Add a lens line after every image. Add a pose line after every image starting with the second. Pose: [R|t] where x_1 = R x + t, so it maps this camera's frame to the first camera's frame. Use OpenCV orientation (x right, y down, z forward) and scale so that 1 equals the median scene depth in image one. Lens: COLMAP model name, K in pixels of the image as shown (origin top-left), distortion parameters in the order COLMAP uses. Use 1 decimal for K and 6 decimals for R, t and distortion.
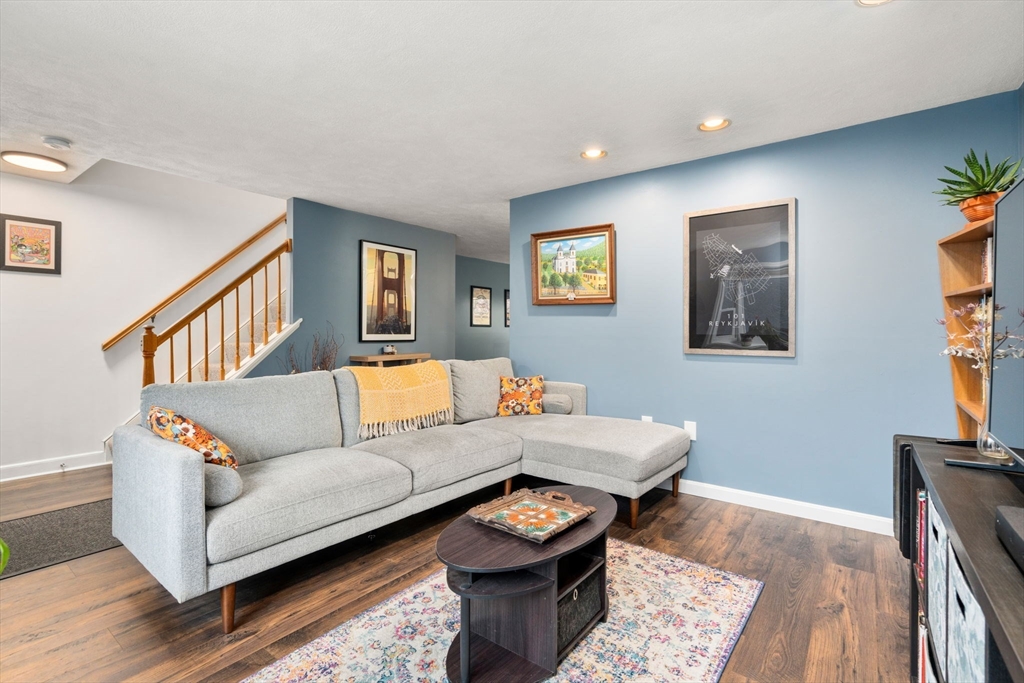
lens RADIAL K [[471.8, 0, 511.5], [0, 471.8, 334.7], [0, 0, 1]] dist [-0.011075, 0.003288]
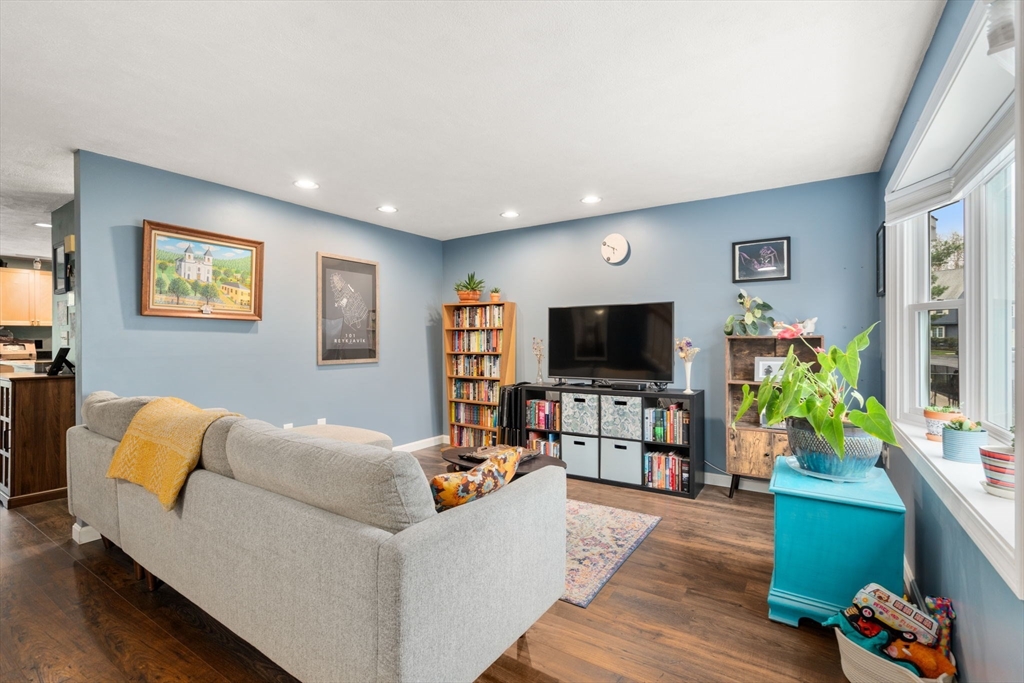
lens RADIAL K [[471.8, 0, 510.5], [0, 471.8, 340.8], [0, 0, 1]] dist [-0.011075, 0.003288]
pose [[-0.072451, -0.009210, 0.997329, -0.785474], [0.006946, 0.999928, 0.009738, -0.027998], [-0.997348, 0.007633, -0.072382, 0.513305]]
